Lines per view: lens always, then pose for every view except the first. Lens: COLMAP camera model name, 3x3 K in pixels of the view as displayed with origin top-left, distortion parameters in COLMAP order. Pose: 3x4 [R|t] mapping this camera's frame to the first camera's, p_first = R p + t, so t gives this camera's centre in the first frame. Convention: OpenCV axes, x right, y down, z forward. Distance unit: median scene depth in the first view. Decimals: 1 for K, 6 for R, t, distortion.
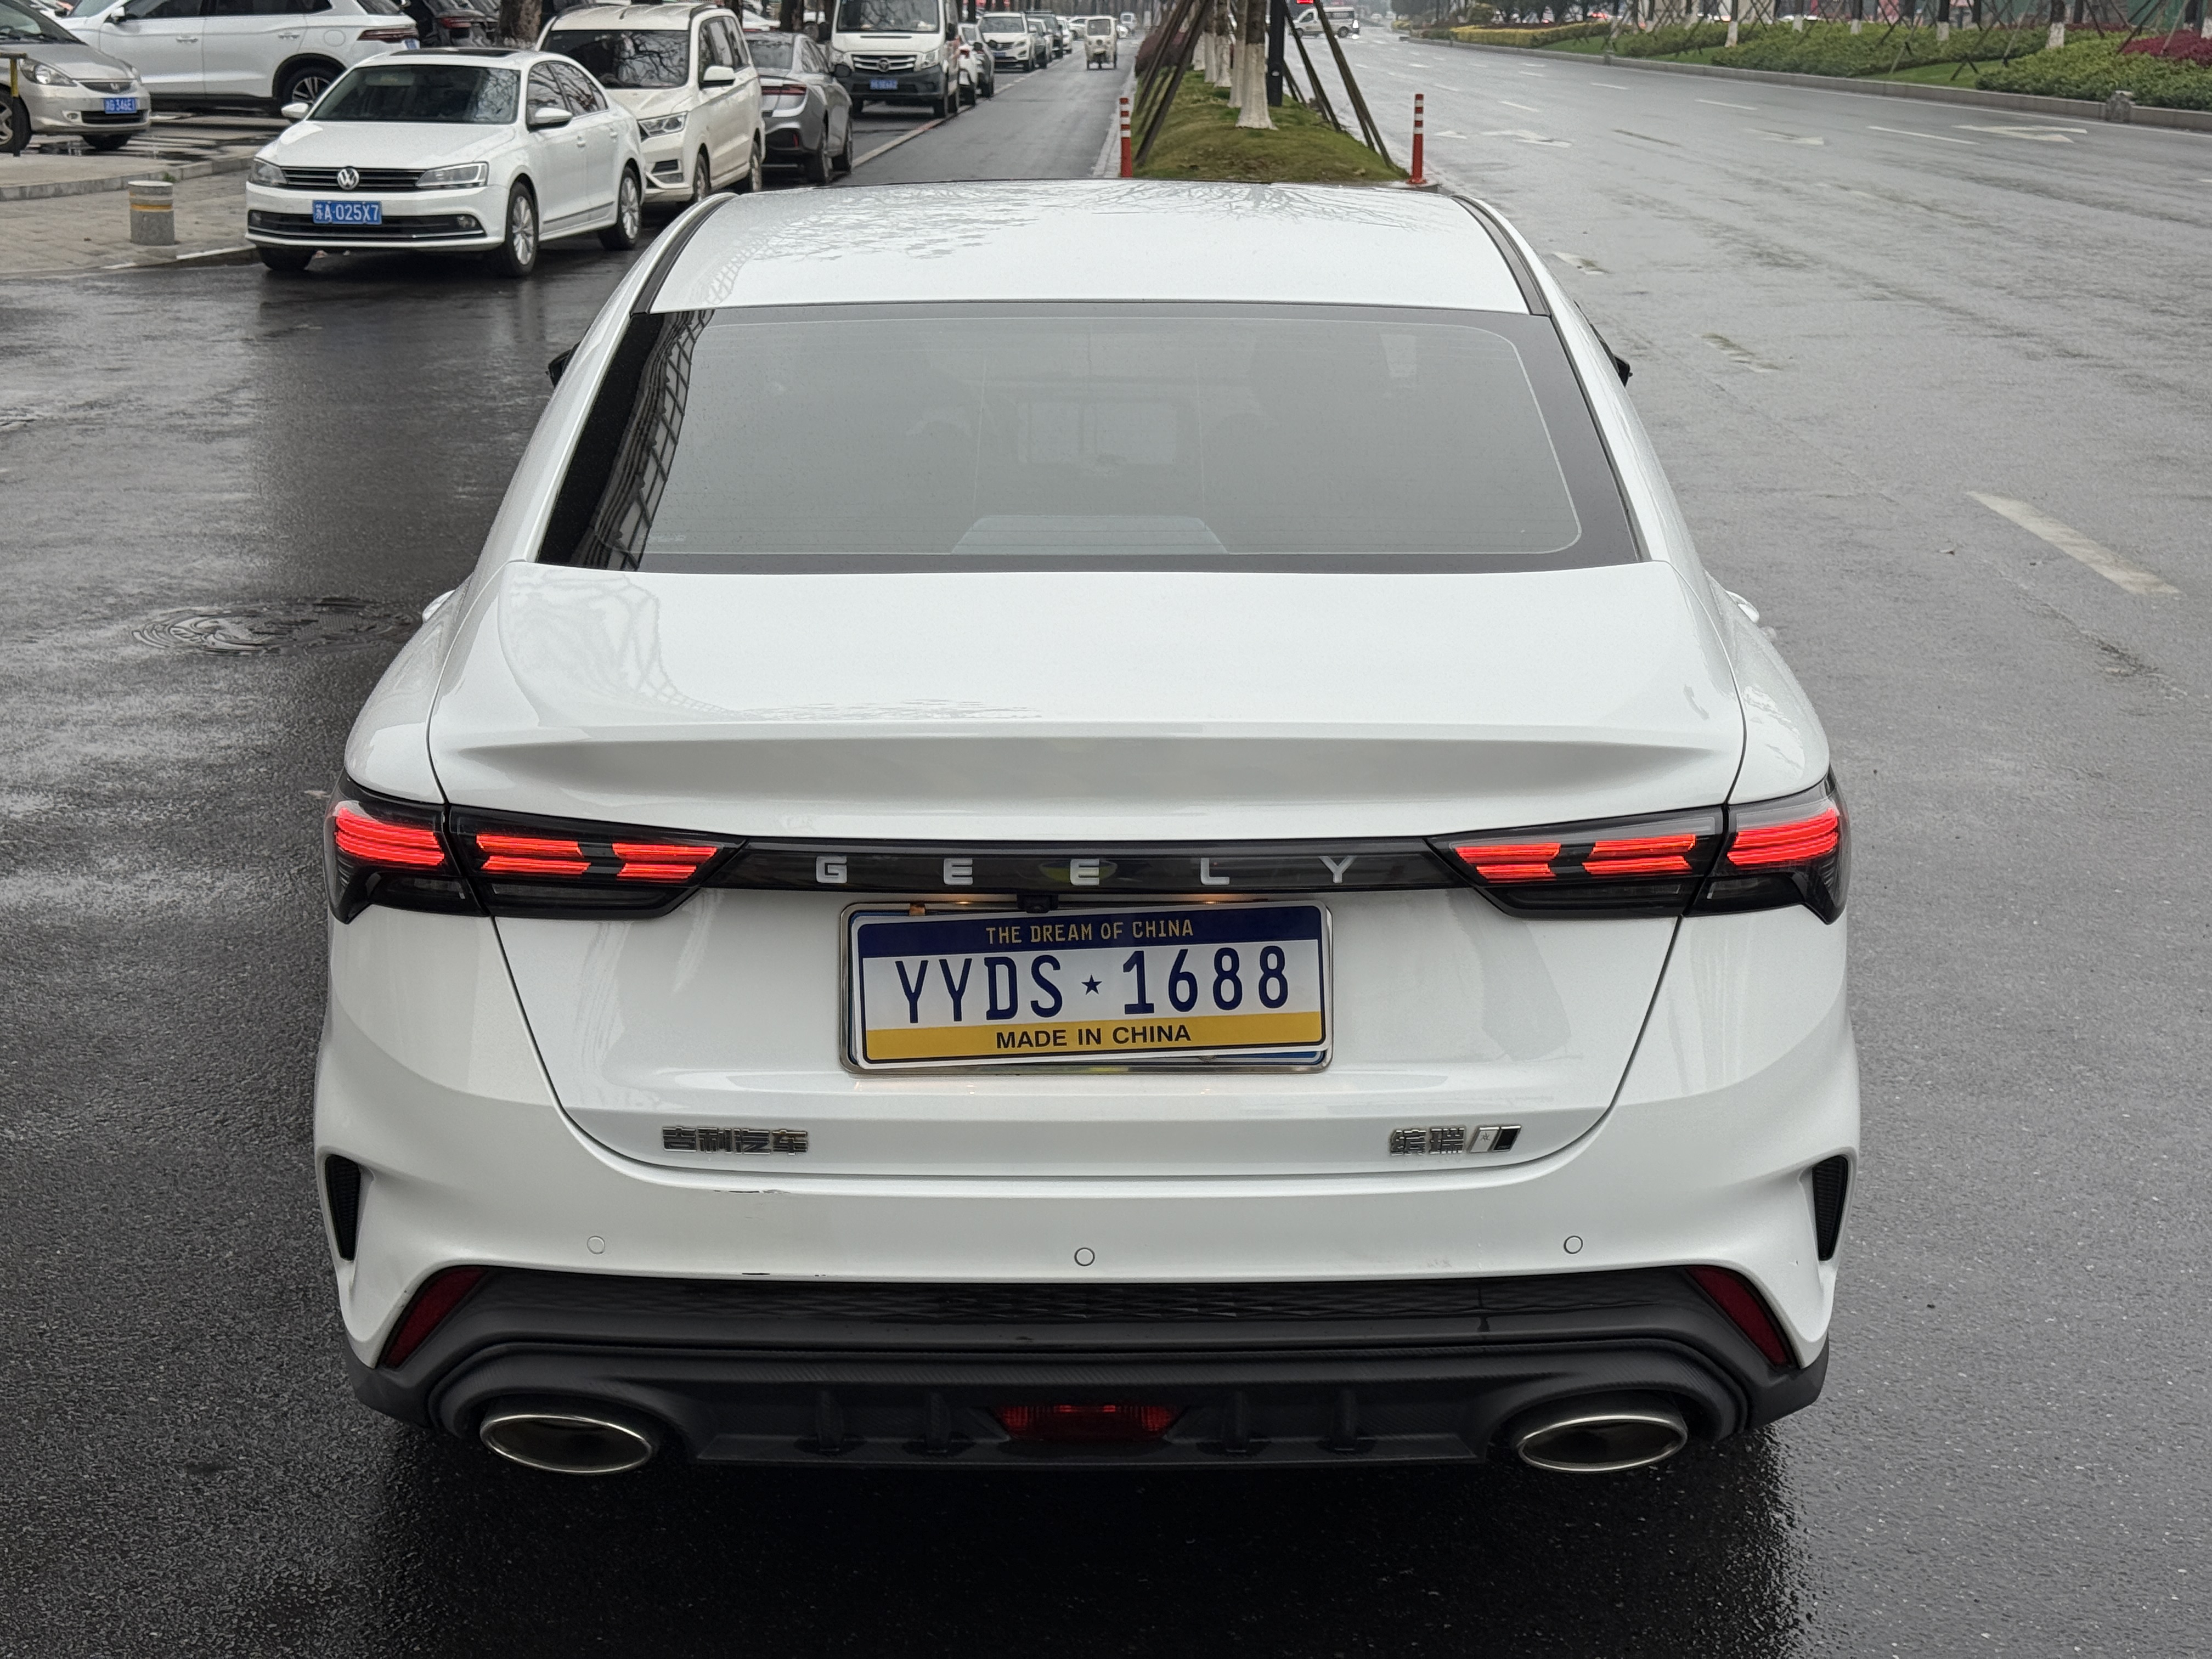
lens RADIAL K [[3071.5, 0, 1121.9], [0, 3071.5, 815.2], [0, 0, 1]] dist [0.115173, 0.000000]
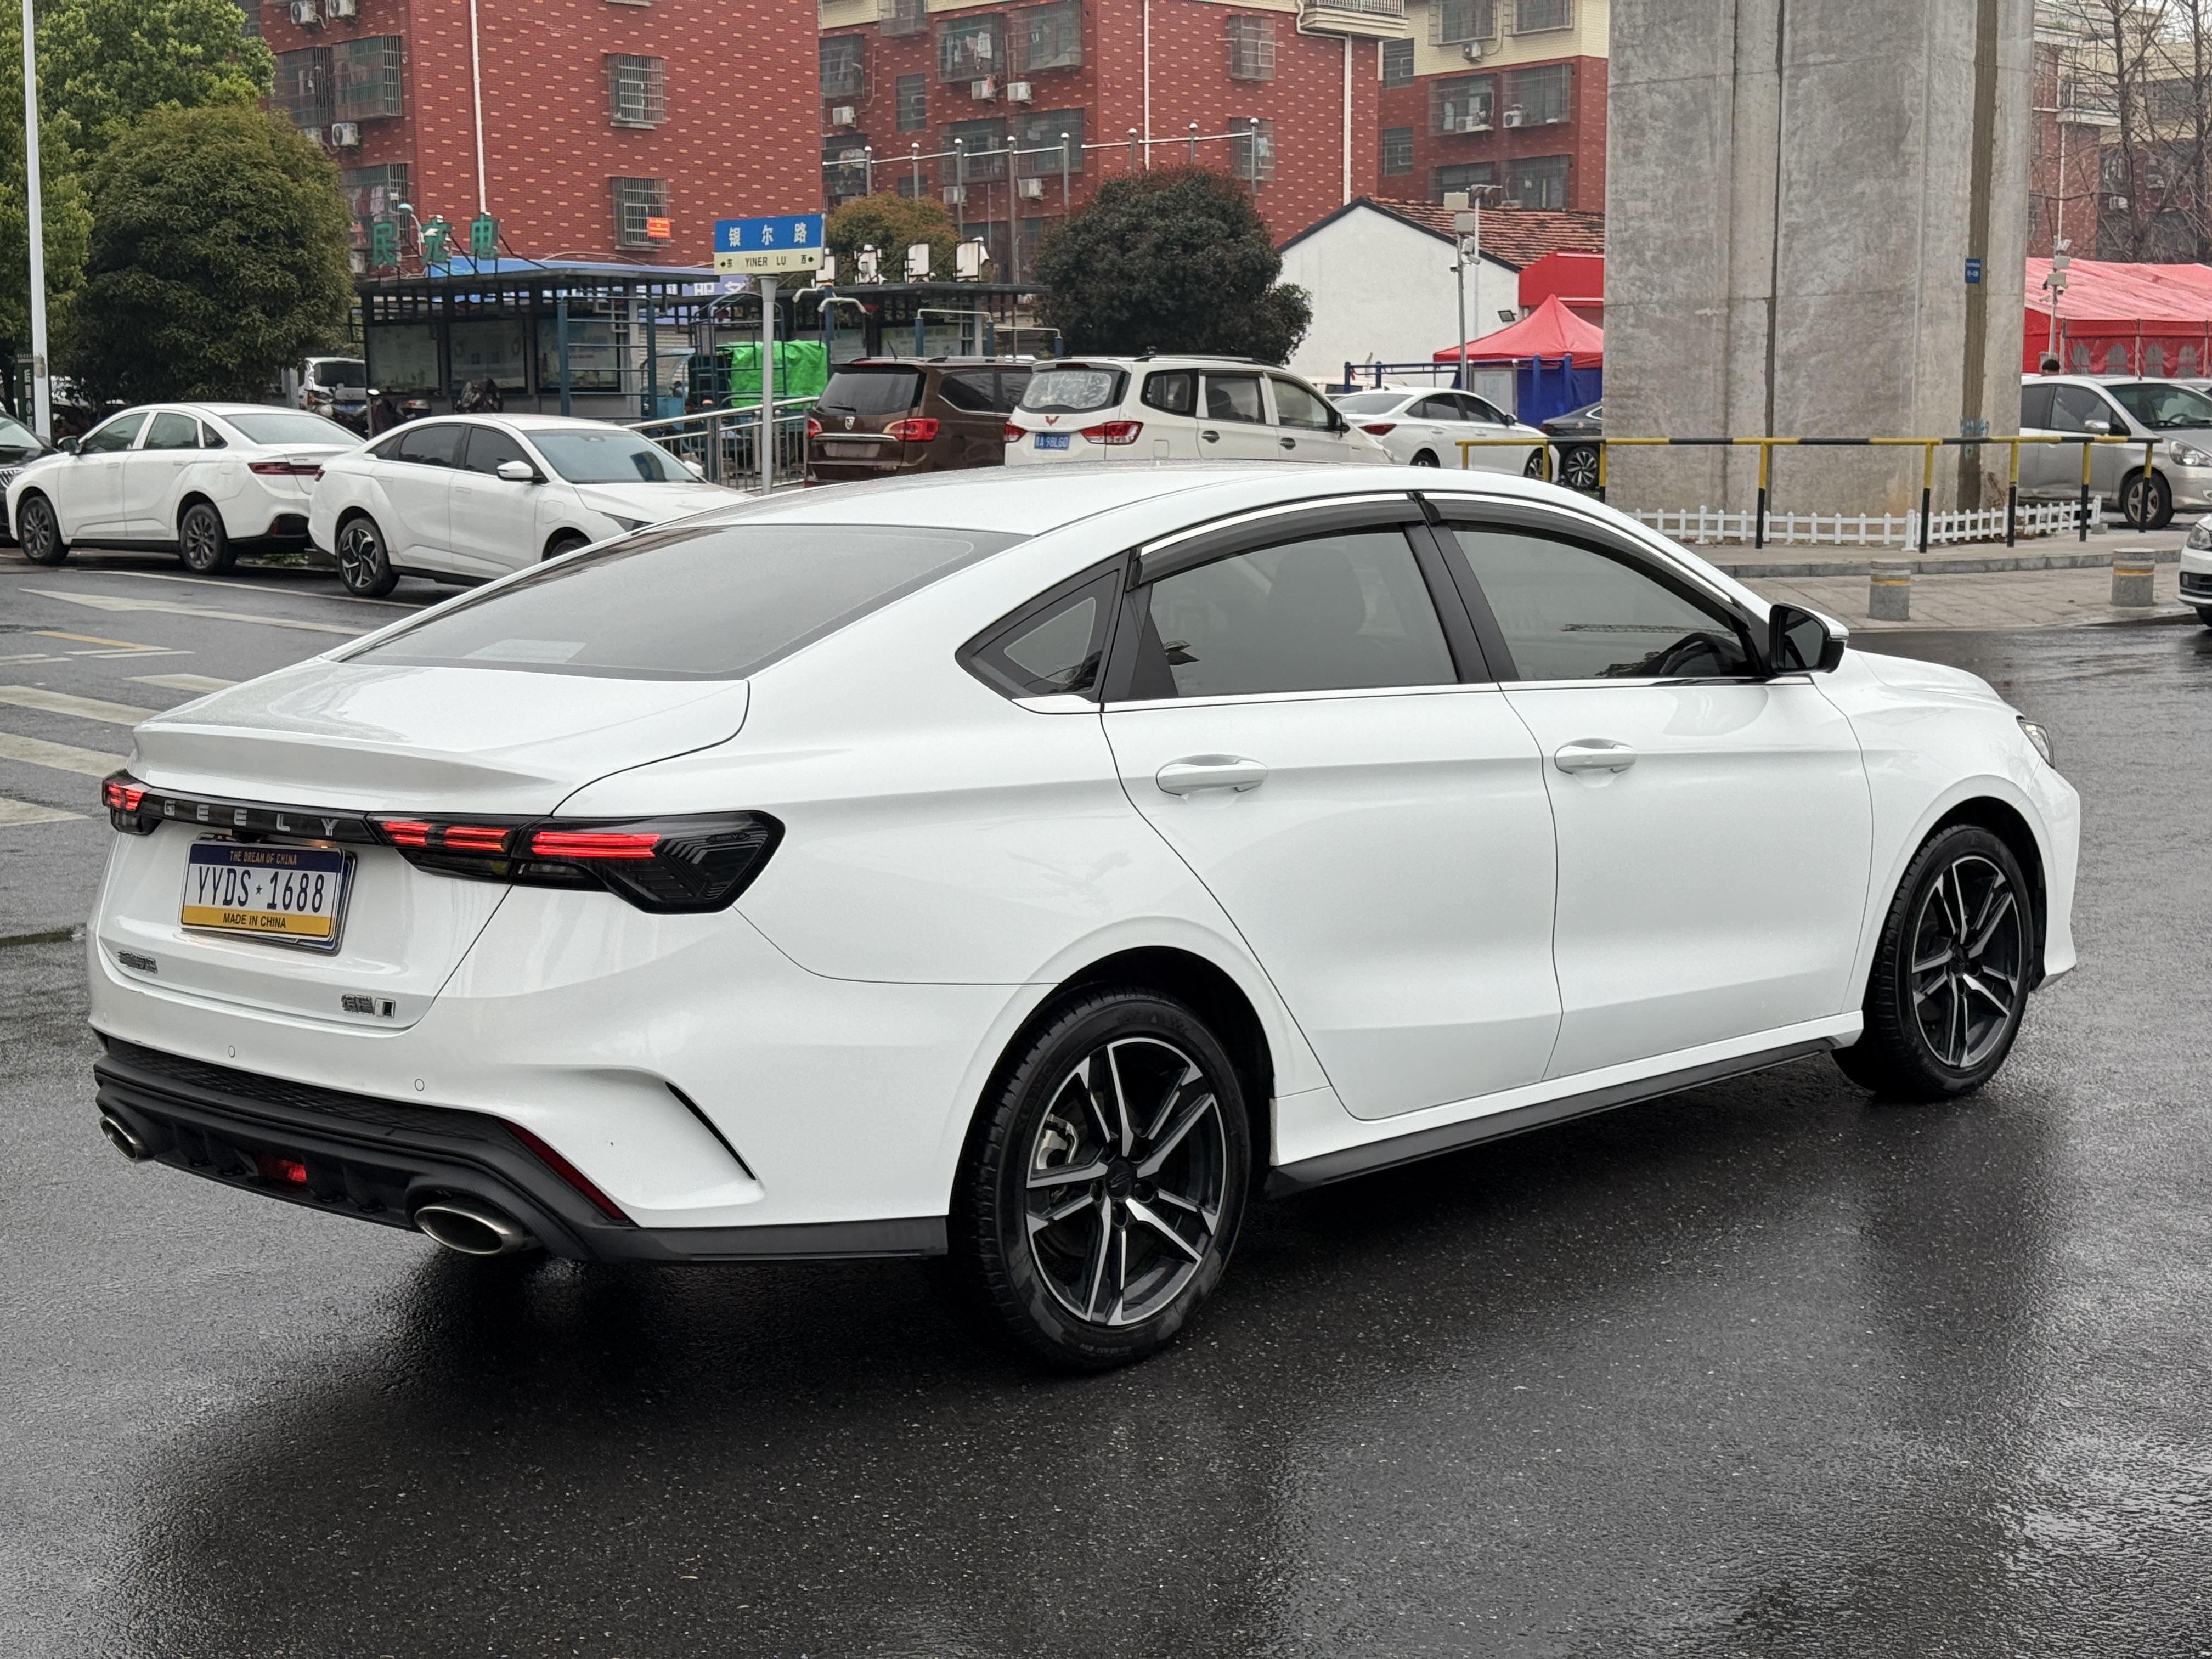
lens RADIAL K [[3071.5, 0, 1105.1], [0, 3071.5, 829.1], [0, 0, 1]] dist [0.115173, 0.000000]
pose [[0.711390, 0.066053, -0.699686, 0.189862], [-0.149259, 0.987062, -0.058574, 0.006739], [0.686765, 0.146103, 0.712045, 0.014709]]
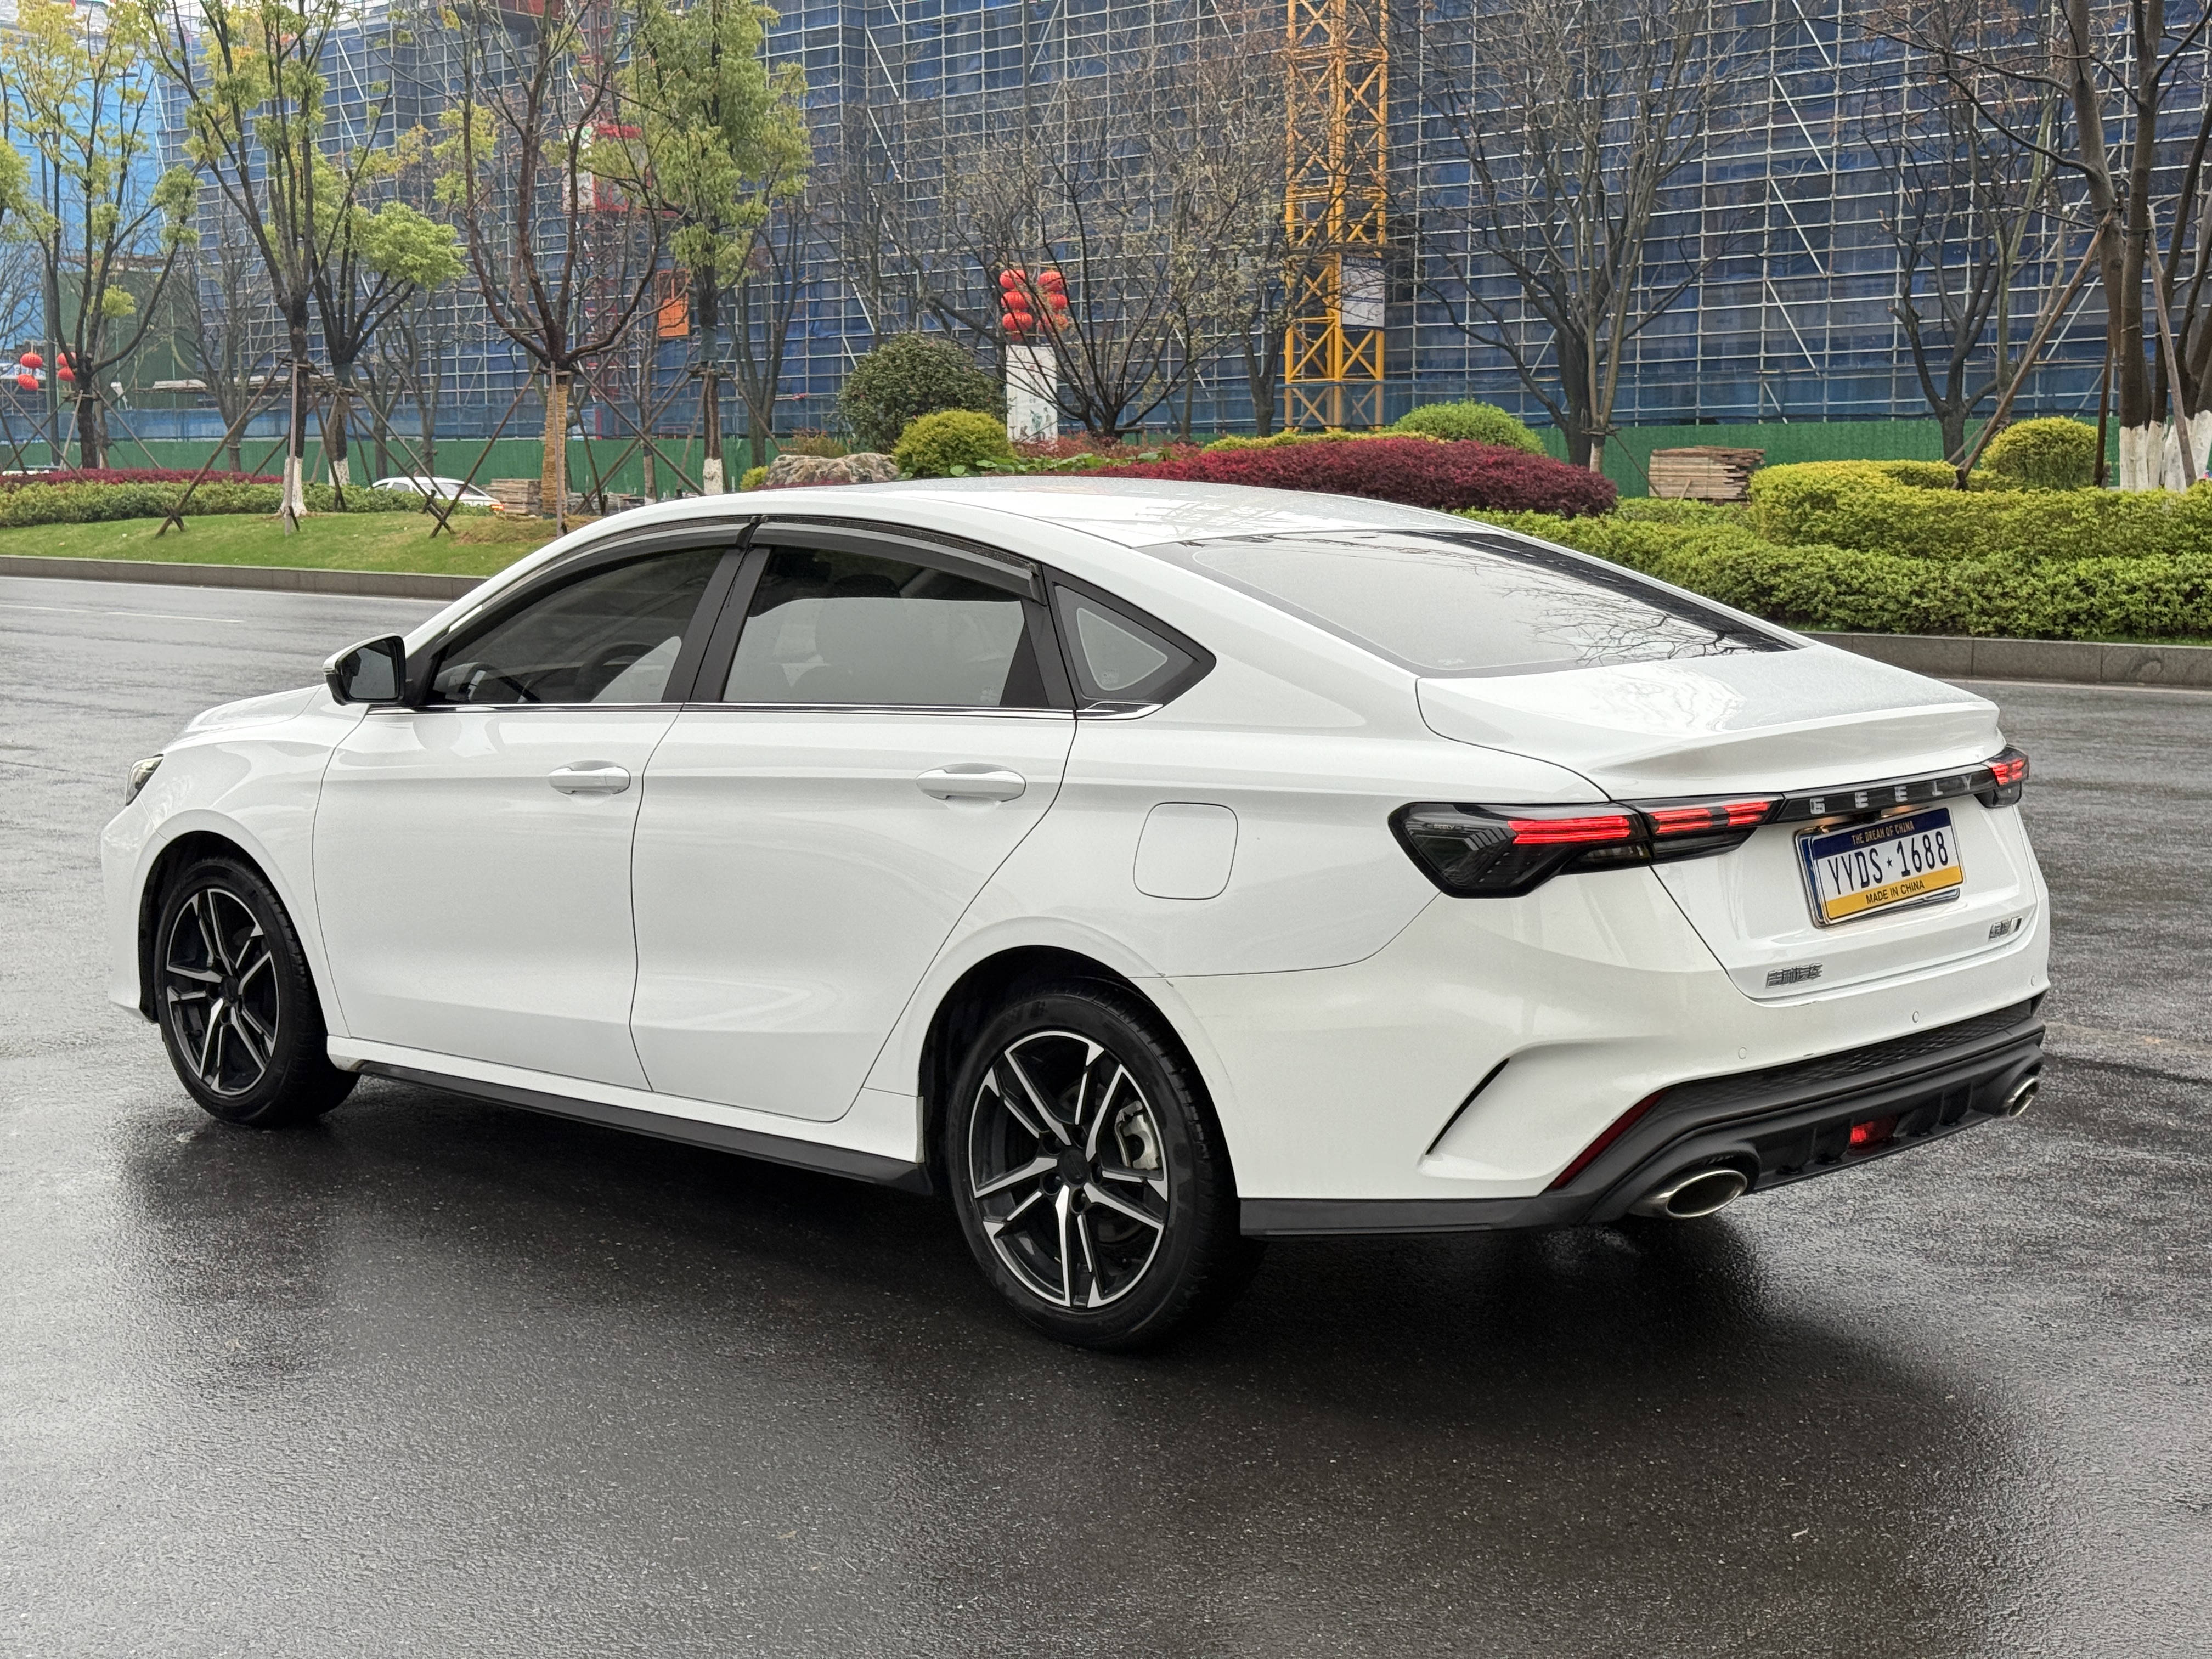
lens RADIAL K [[3071.5, 0, 1114.2], [0, 3071.5, 832.7], [0, 0, 1]] dist [0.115173, 0.000000]
pose [[0.693651, -0.090238, 0.714637, -0.200424], [0.184549, 0.981271, -0.055223, 0.006943], [-0.696269, 0.170191, 0.697312, 0.009887]]
